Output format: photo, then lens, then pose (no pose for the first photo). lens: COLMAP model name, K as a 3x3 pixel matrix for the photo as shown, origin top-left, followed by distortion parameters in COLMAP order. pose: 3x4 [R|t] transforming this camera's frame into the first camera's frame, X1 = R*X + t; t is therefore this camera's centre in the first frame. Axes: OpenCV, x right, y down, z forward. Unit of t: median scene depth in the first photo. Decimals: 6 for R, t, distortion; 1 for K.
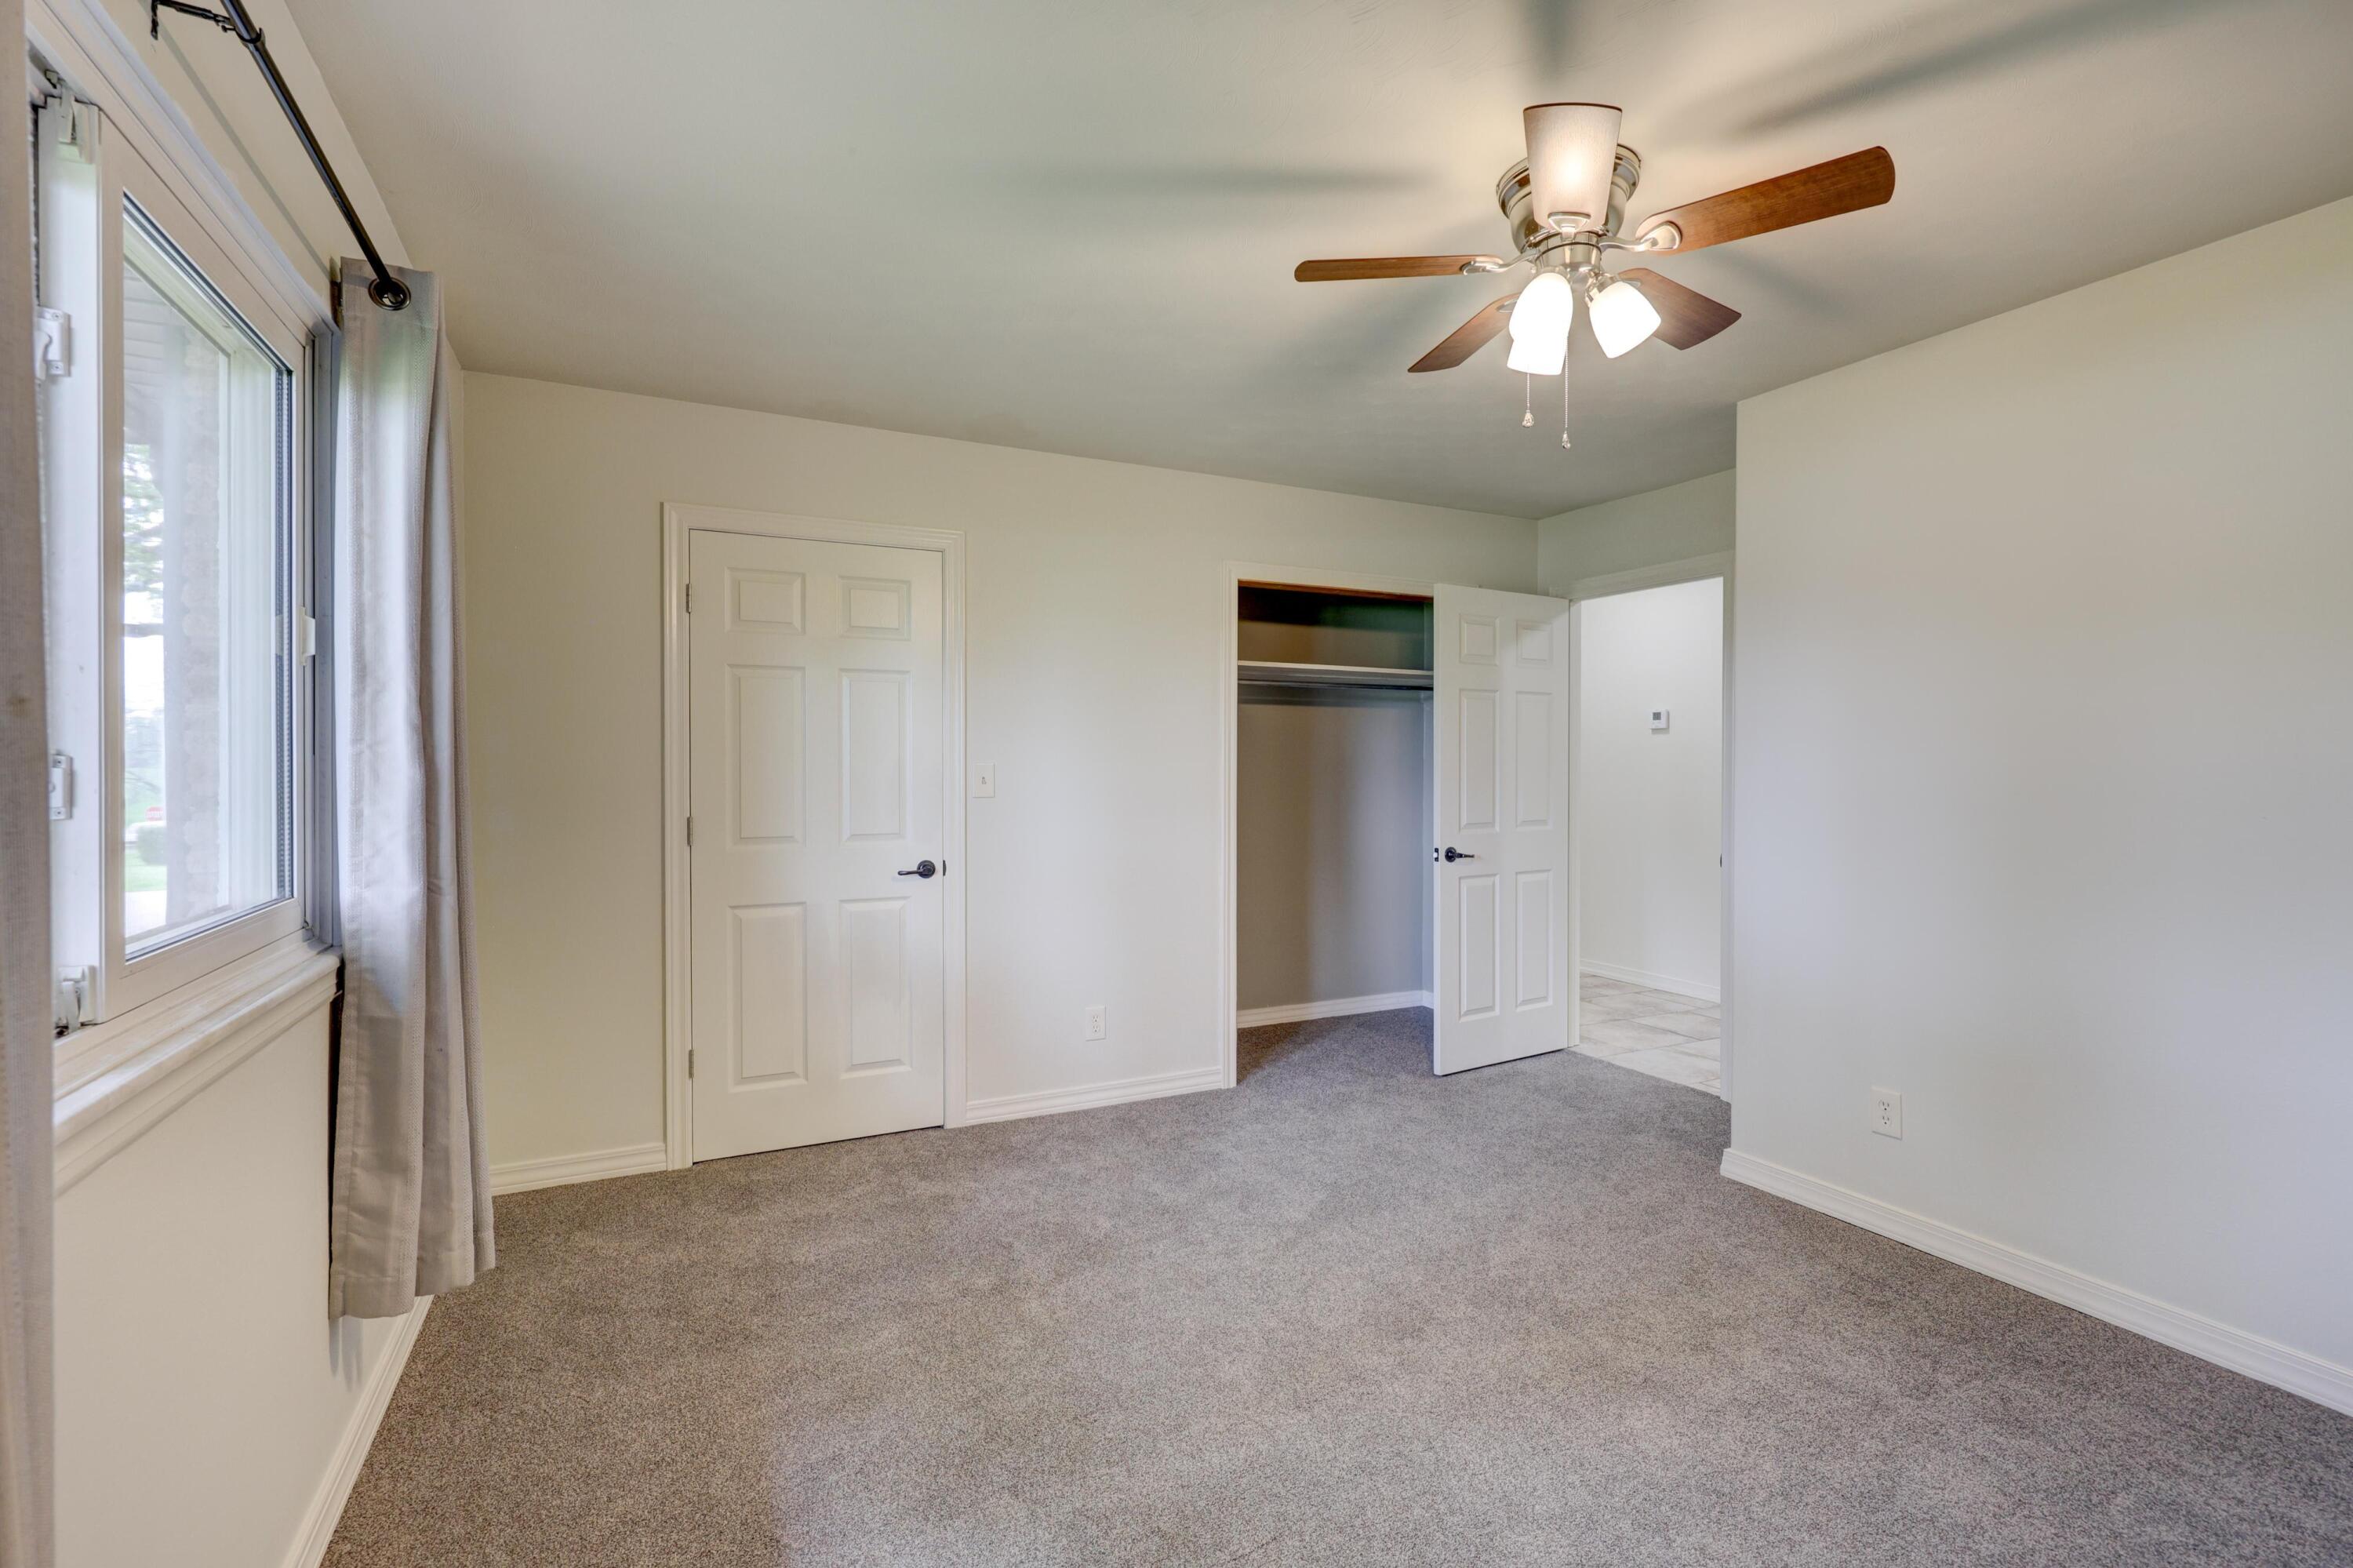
lens RADIAL K [[1069.0, 0, 1169.9], [0, 1069.0, 782.9], [0, 0, 1]] dist [-0.000992, -0.000252]
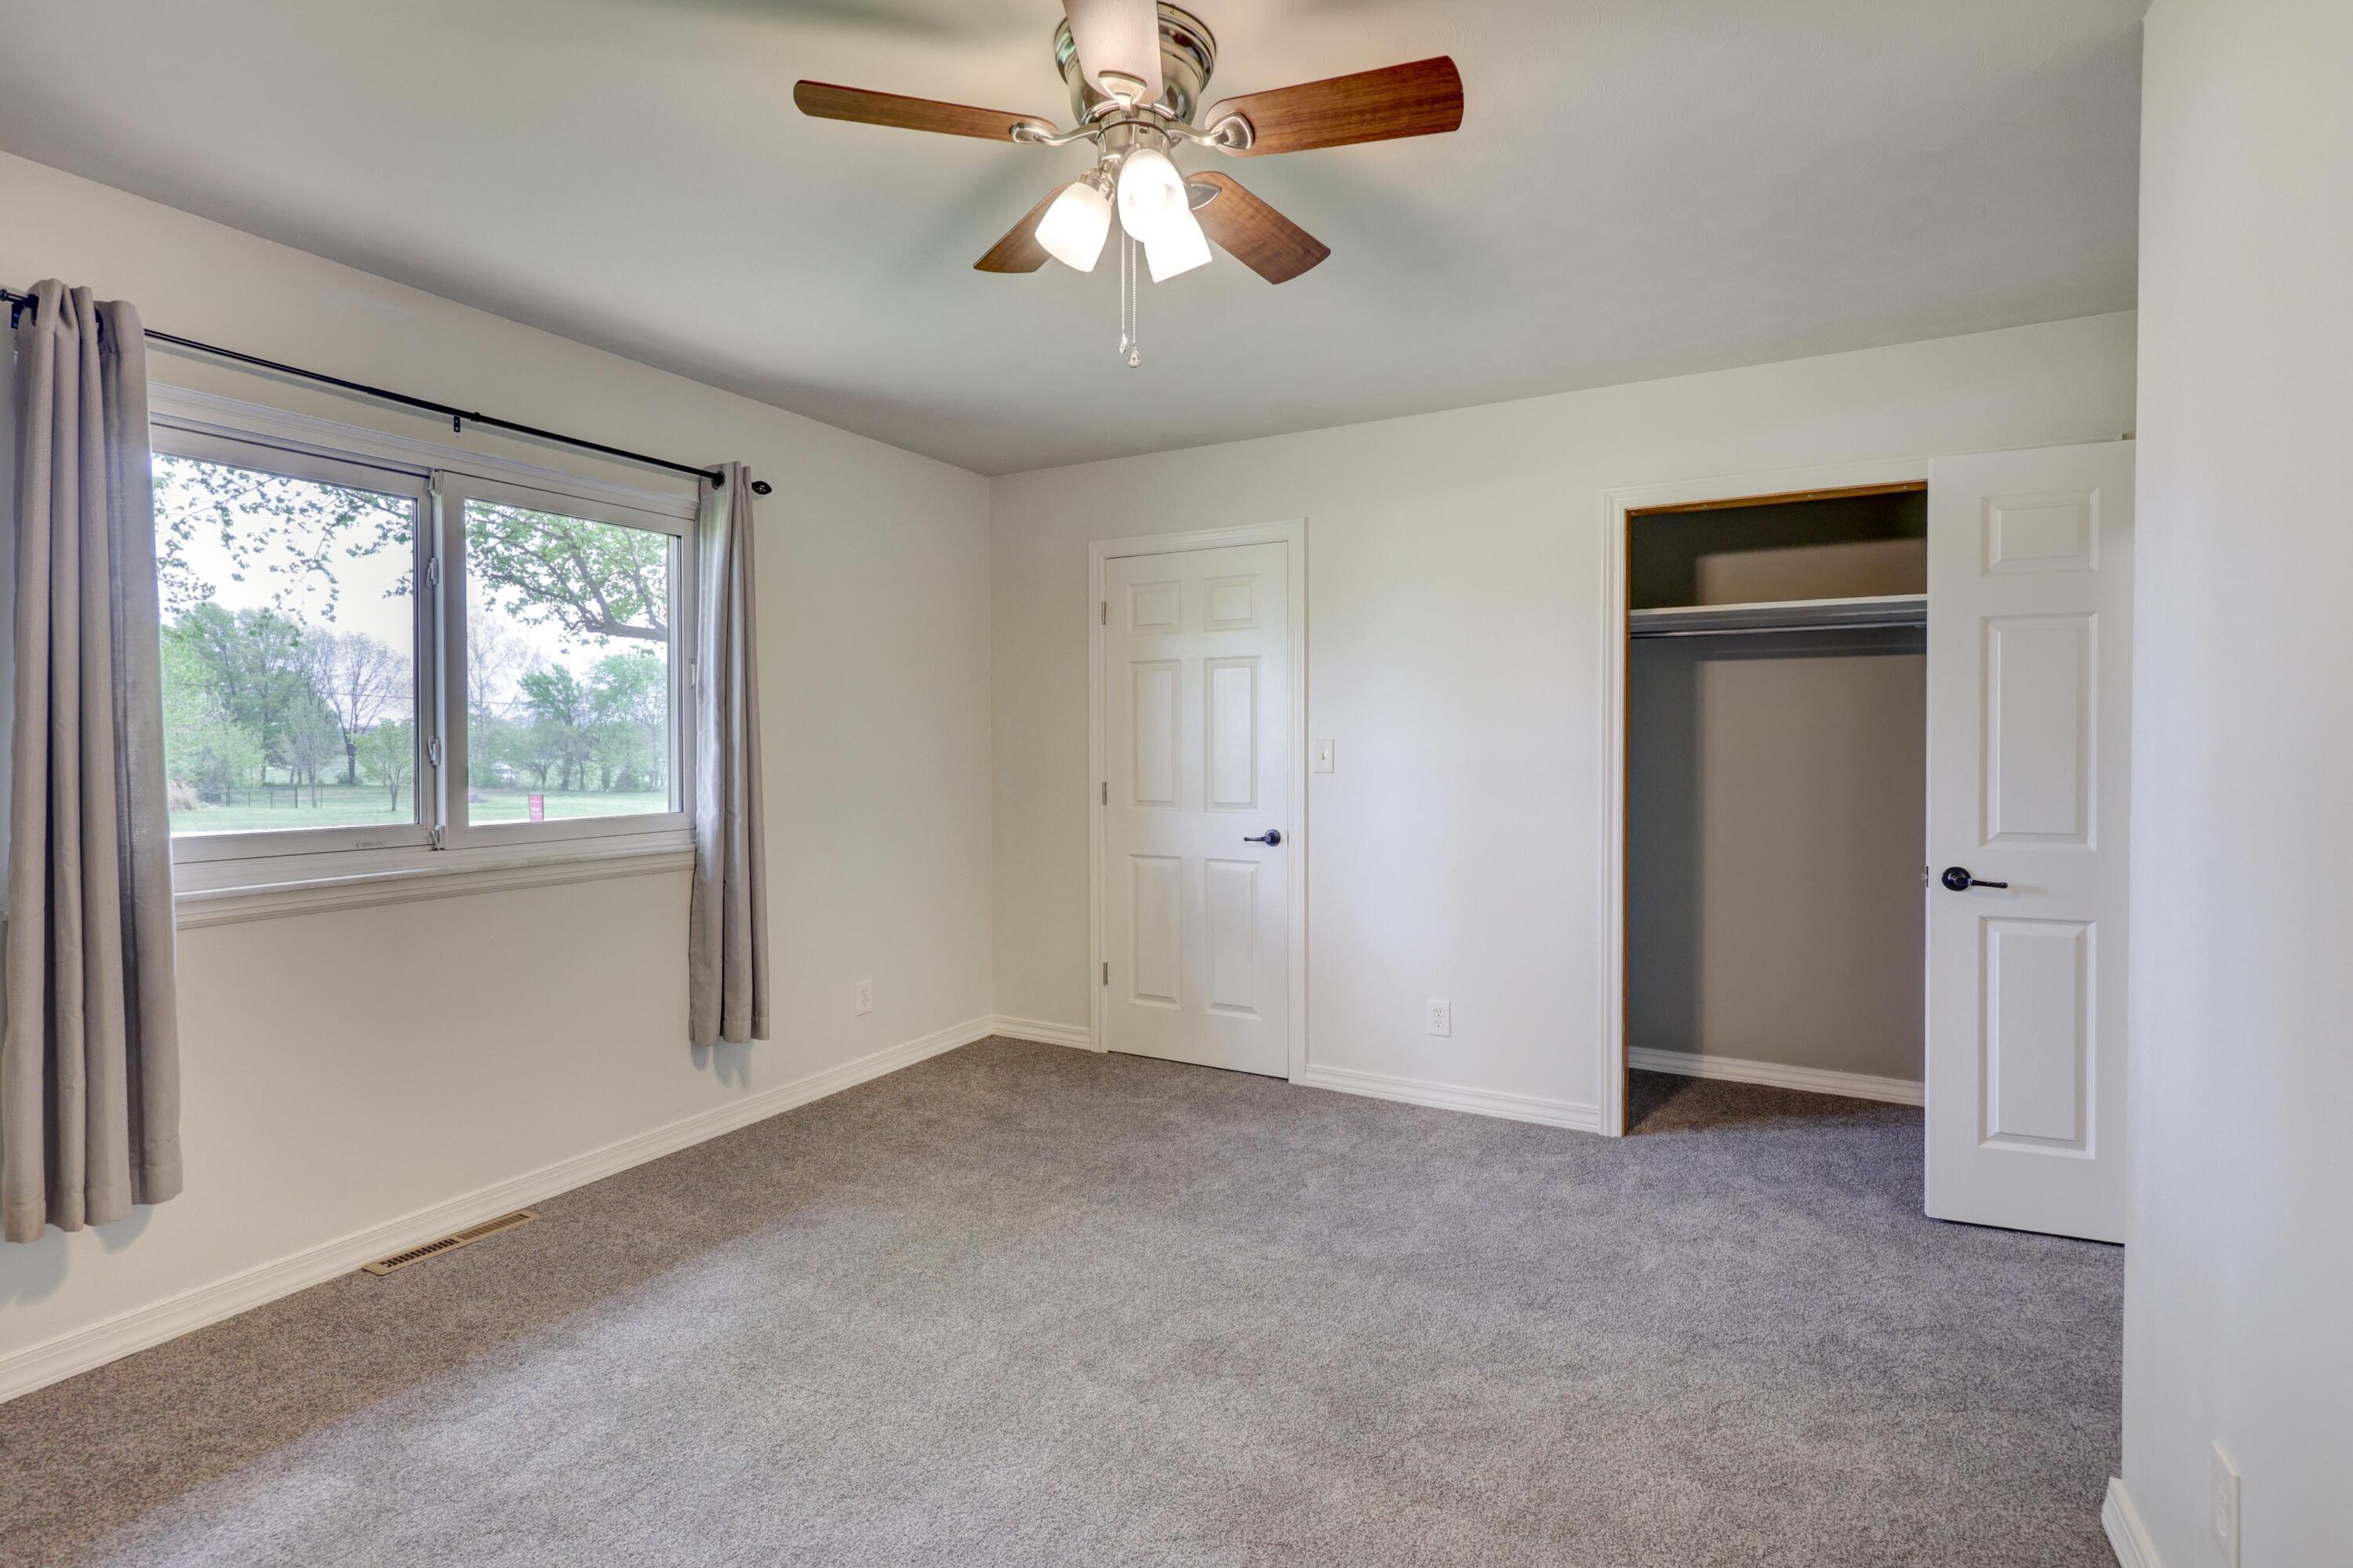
lens RADIAL K [[1079.2, 0, 1189.6], [0, 1079.2, 765.1], [0, 0, 1]] dist [-0.001714, -0.000148]
pose [[0.581082, 0.014687, -0.813712, 0.617654], [-0.010982, 0.999888, 0.010205, -0.002909], [0.813771, 0.003006, 0.581178, 0.300742]]
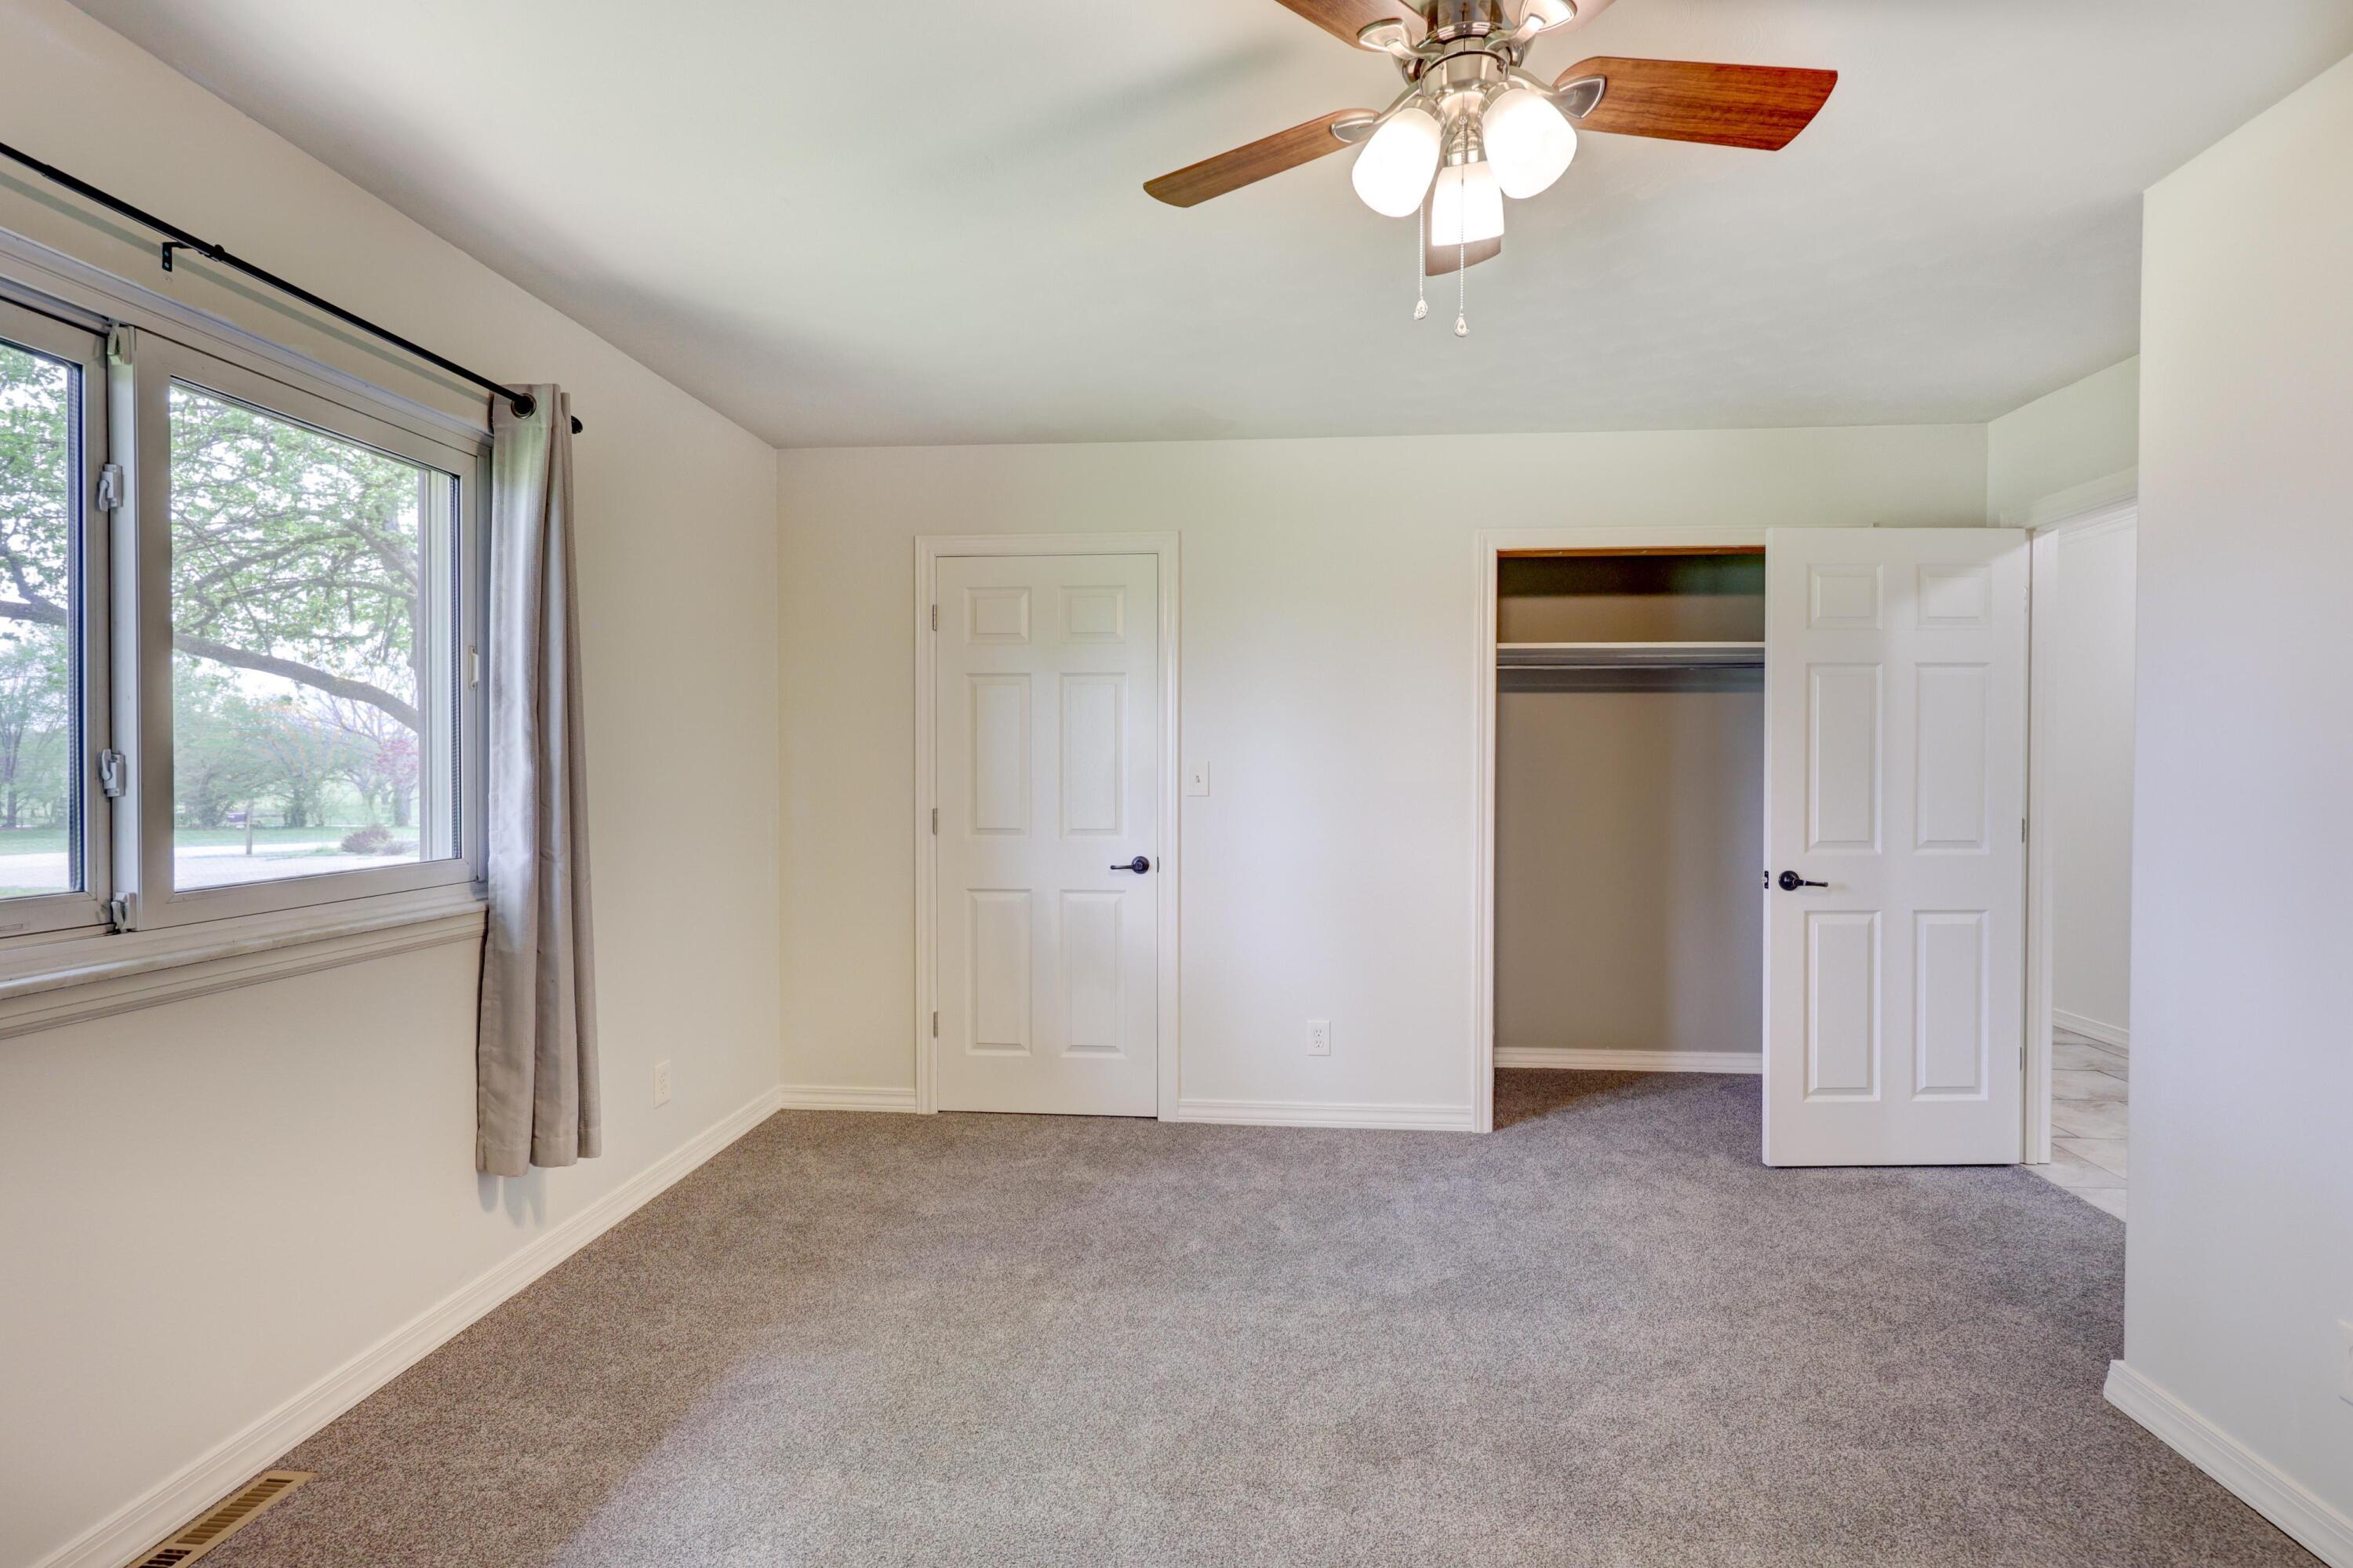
lens RADIAL K [[1057.1, 0, 1176.5], [0, 1057.1, 784.0], [0, 0, 1]] dist [-0.001701, 0.000285]
pose [[0.857944, 0.010118, -0.513644, 0.326059], [-0.009582, 0.999947, 0.003692, -0.001034], [0.513654, 0.001754, 0.857995, 0.148831]]
